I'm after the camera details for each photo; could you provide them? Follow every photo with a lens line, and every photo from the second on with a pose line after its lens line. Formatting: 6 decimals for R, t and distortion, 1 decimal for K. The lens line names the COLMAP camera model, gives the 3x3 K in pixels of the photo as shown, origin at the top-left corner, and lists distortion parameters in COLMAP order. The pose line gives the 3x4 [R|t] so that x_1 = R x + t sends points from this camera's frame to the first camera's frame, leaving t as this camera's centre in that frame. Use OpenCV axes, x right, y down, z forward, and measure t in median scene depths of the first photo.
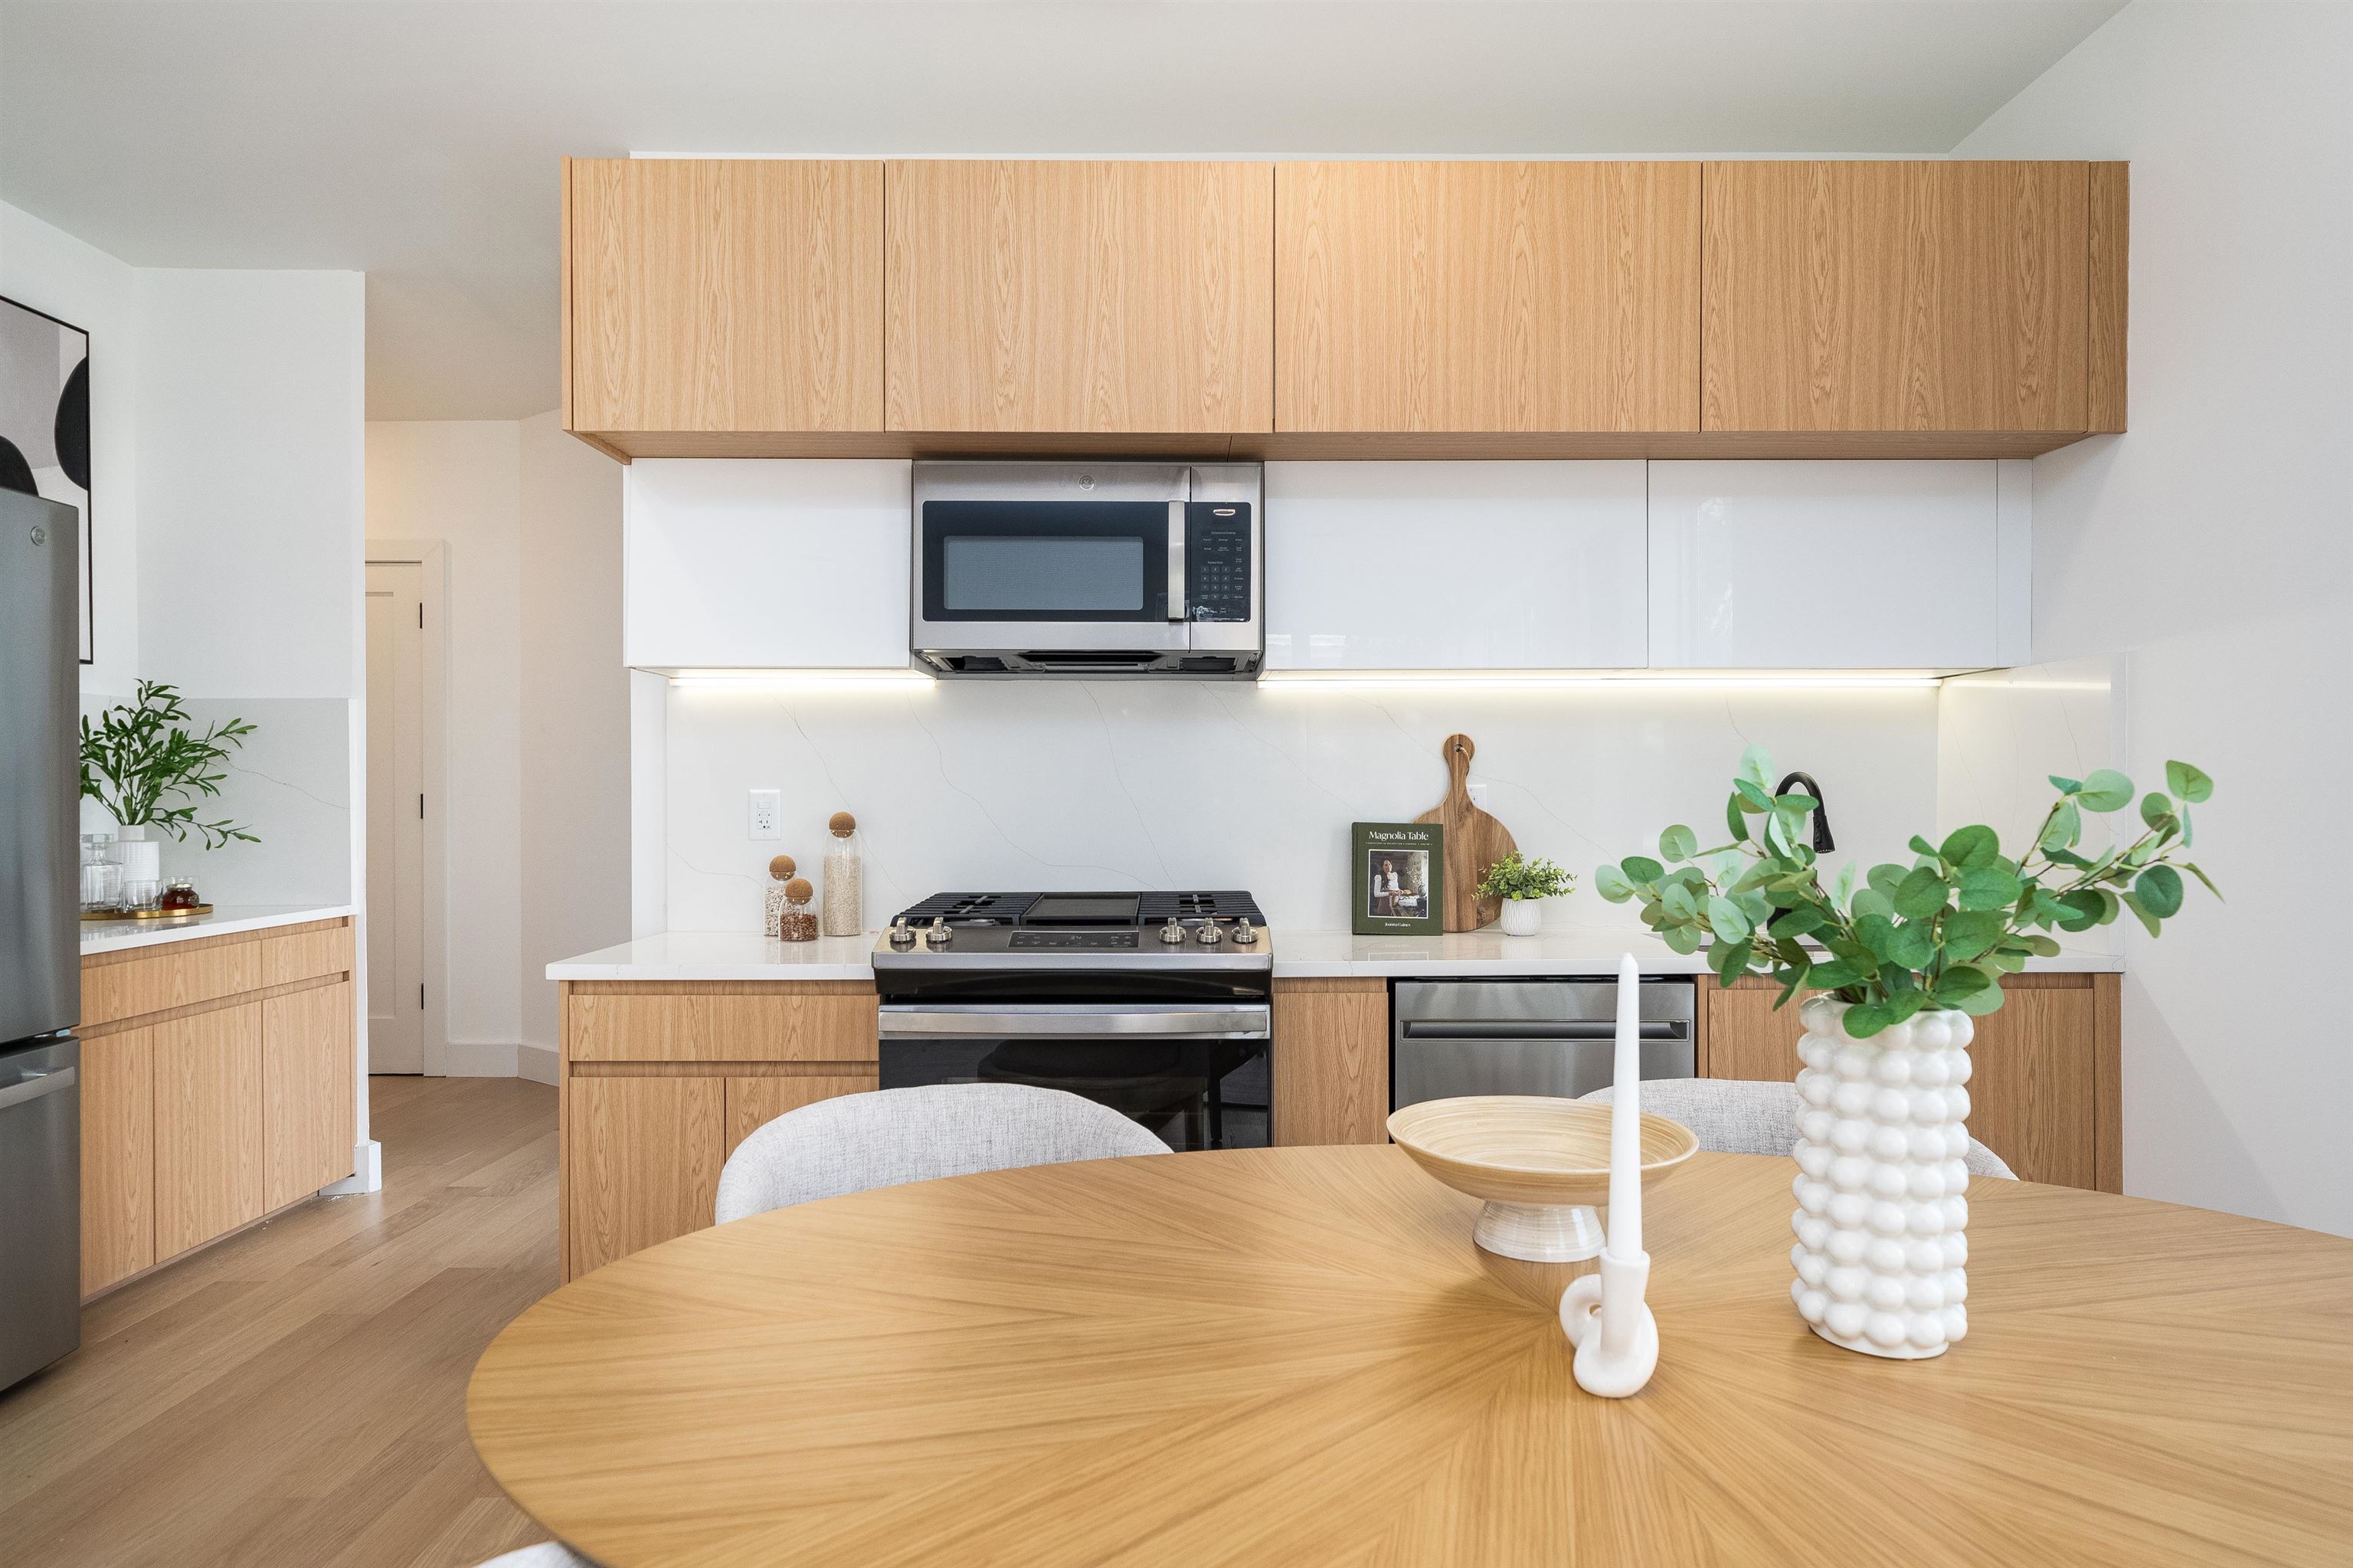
lens RADIAL K [[1360.9, 0, 1174.8], [0, 1360.9, 795.7], [0, 0, 1]] dist [-0.001486, -0.000314]
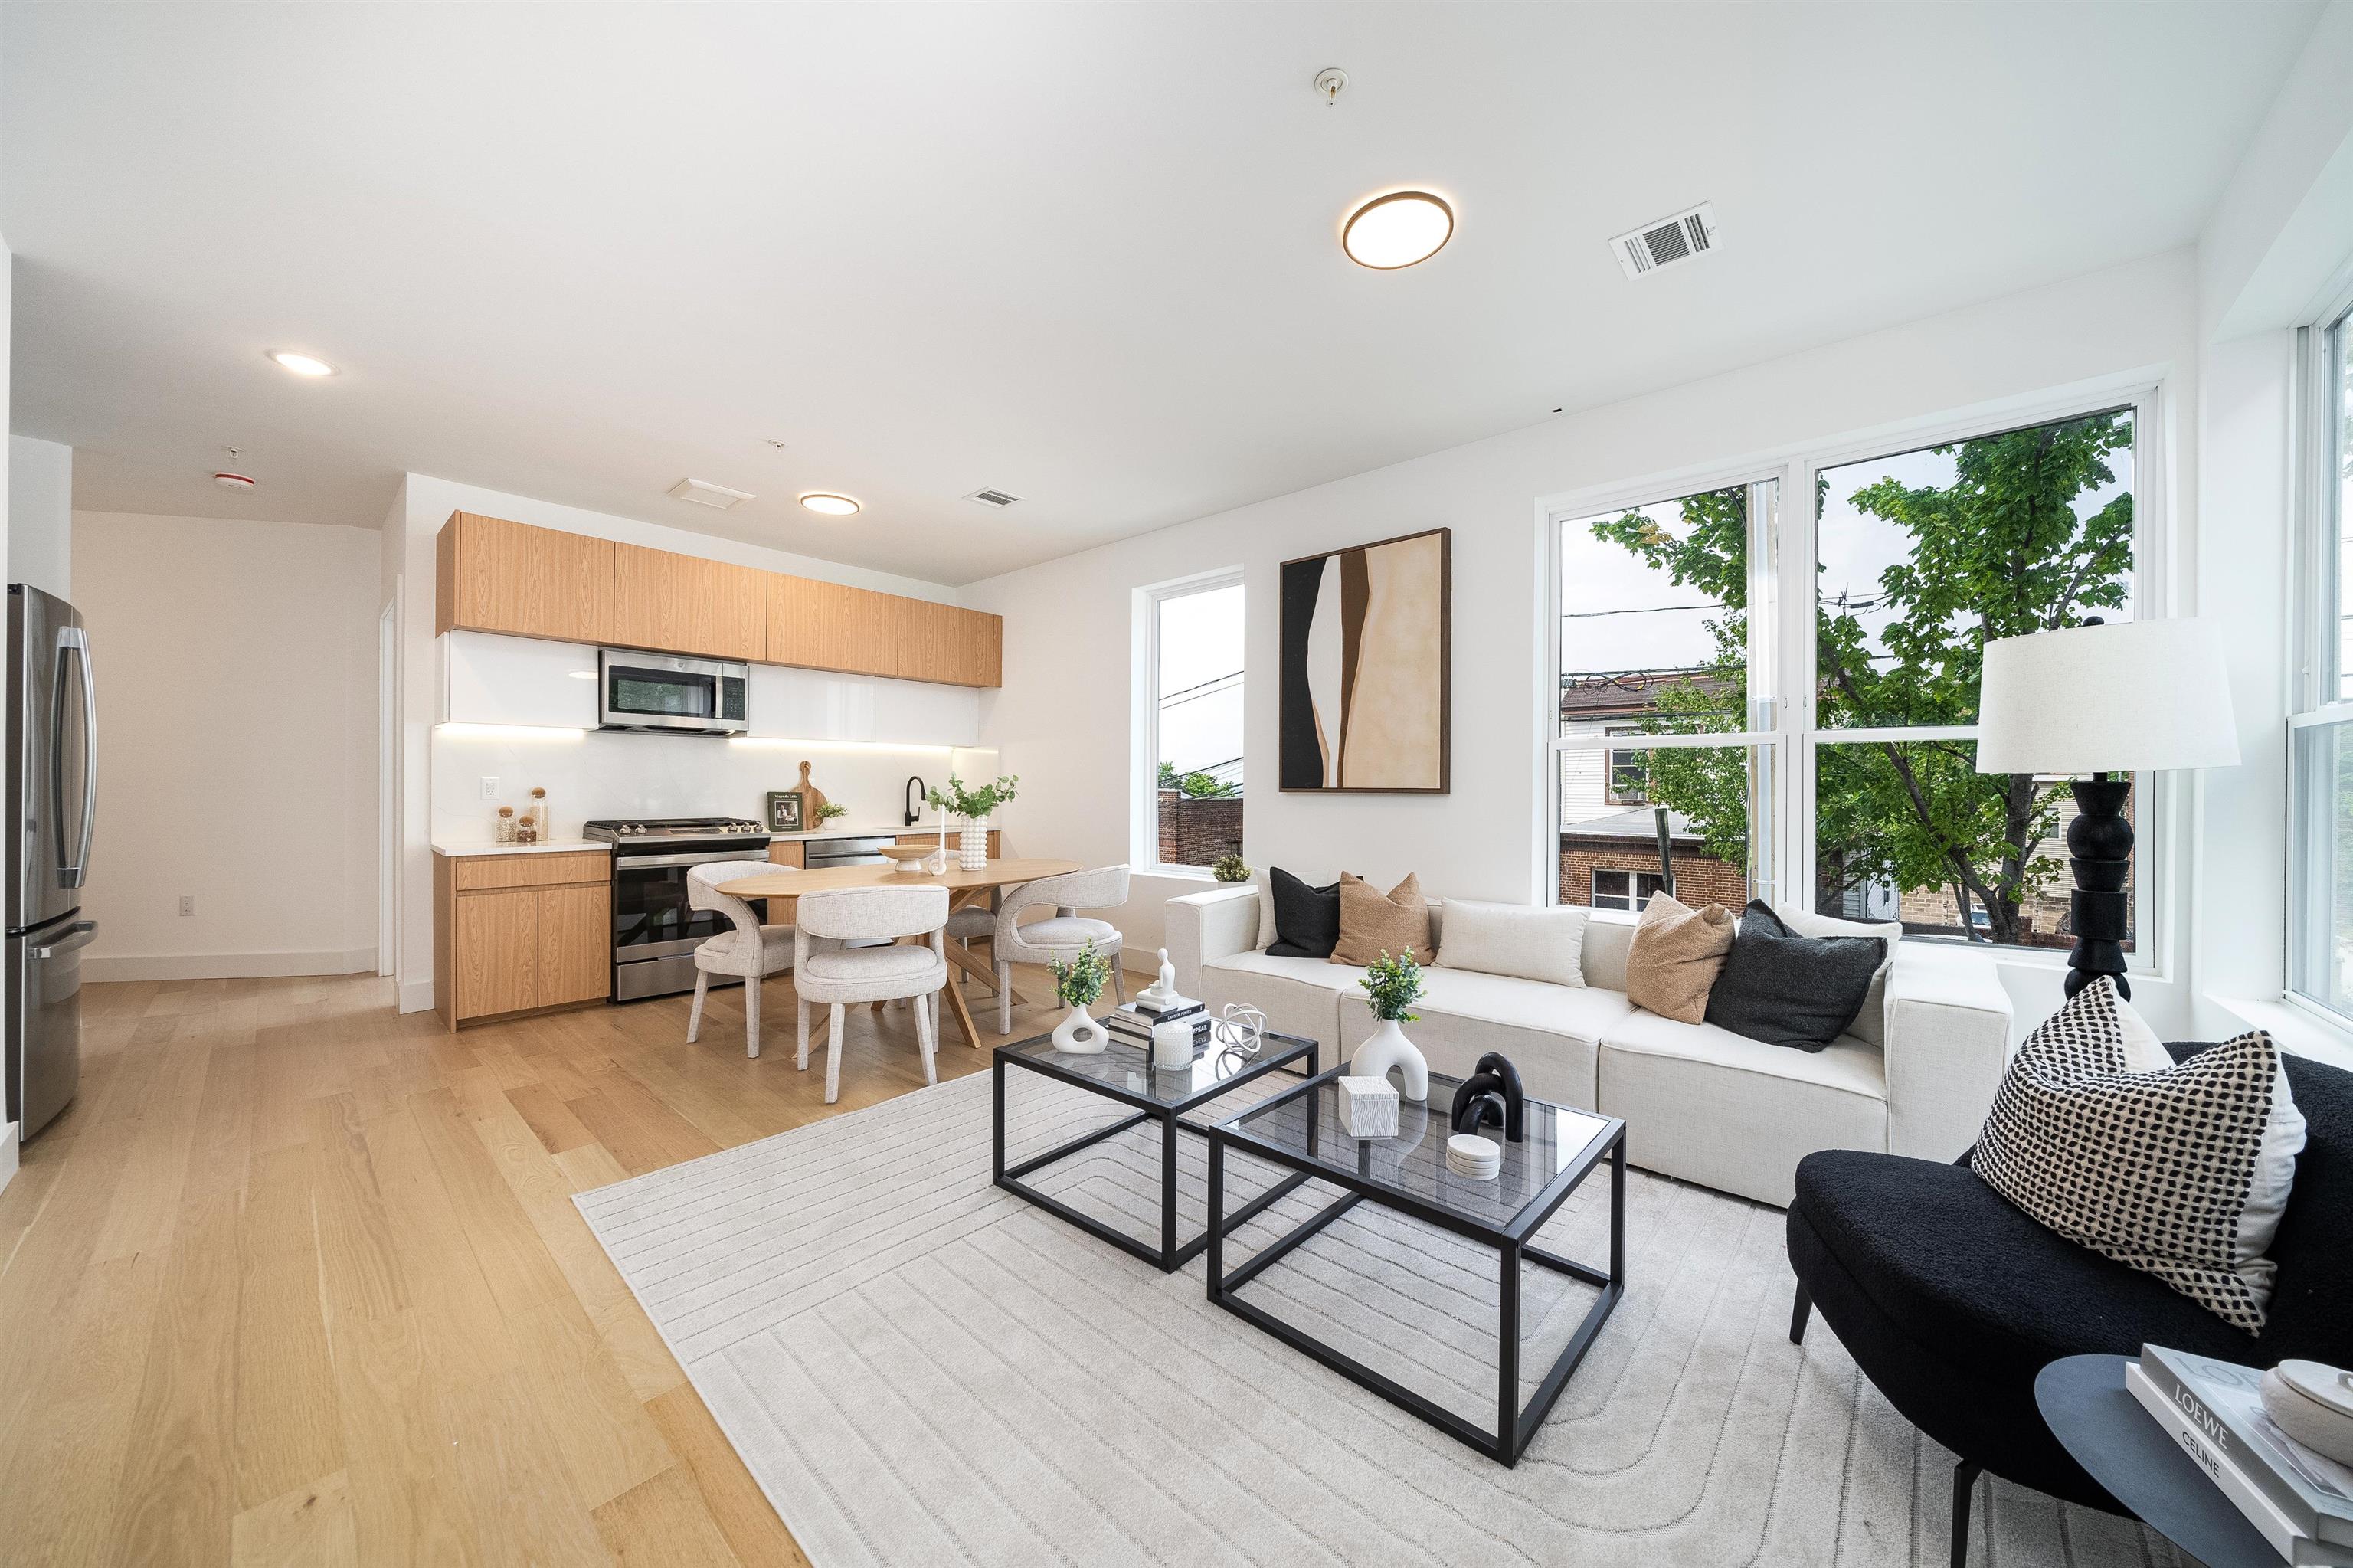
lens RADIAL K [[811.3, 0, 1184.4], [0, 811.3, 792.2], [0, 0, 1]] dist [-0.000932, 0.000122]
pose [[0.661636, -0.001002, 0.749824, -0.605780], [-0.001169, 0.999997, 0.002368, 0.017190], [-0.749824, -0.002443, 0.661633, -0.807935]]
